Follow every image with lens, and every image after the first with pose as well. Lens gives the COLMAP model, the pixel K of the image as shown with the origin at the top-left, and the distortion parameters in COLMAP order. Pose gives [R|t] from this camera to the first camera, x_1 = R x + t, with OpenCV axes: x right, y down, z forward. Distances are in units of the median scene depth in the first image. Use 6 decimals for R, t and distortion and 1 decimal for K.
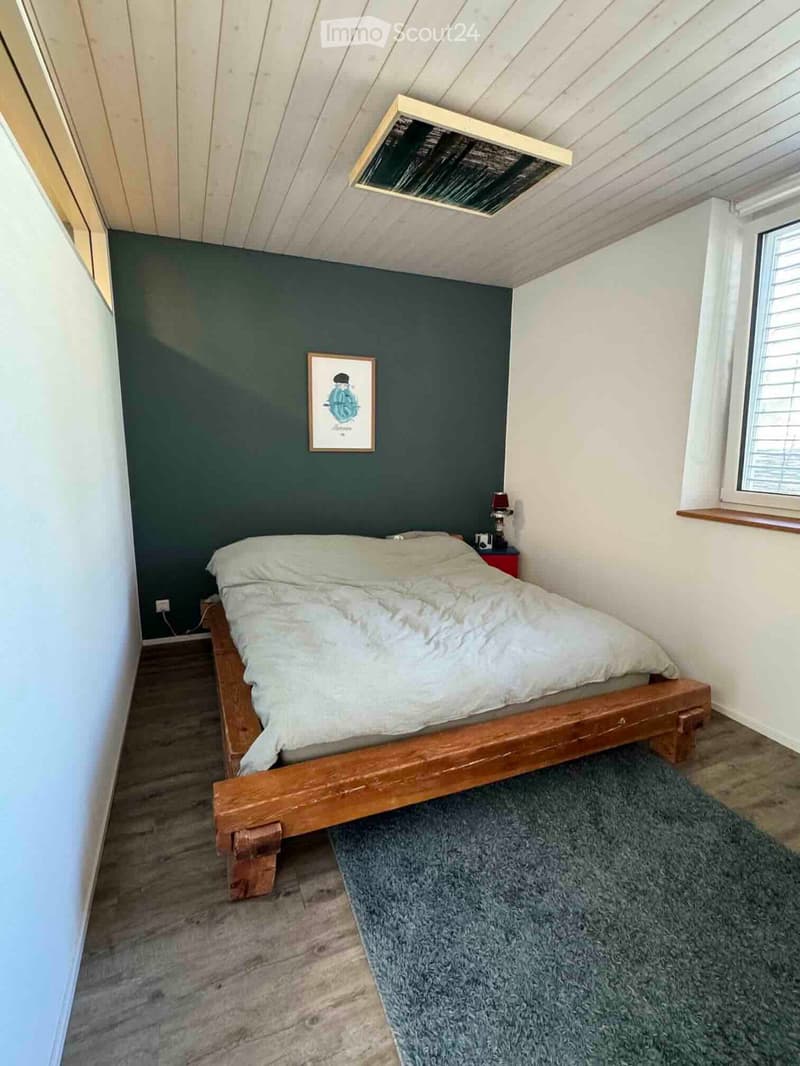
lens RADIAL K [[510.8, 0, 400.0], [0, 510.8, 533.0], [0, 0, 1]] dist [-0.000073, -0.000198]
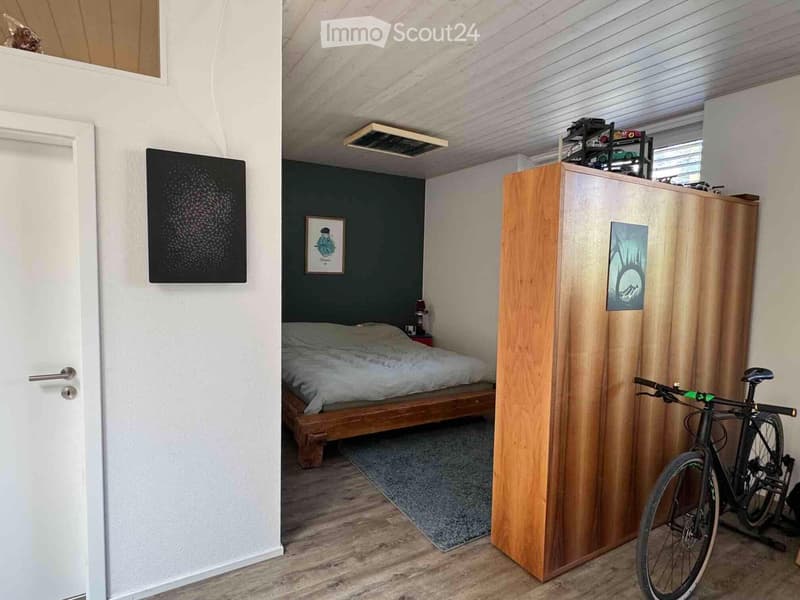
lens RADIAL K [[450.5, 0, 400.0], [0, 450.5, 300.0], [0, 0, 1]] dist [0.018711, -0.000195]
pose [[0.990001, 0.004584, 0.140987, -0.086718], [0.010182, 0.994542, -0.103840, 0.084636], [-0.140694, 0.104237, 0.984551, -0.499956]]
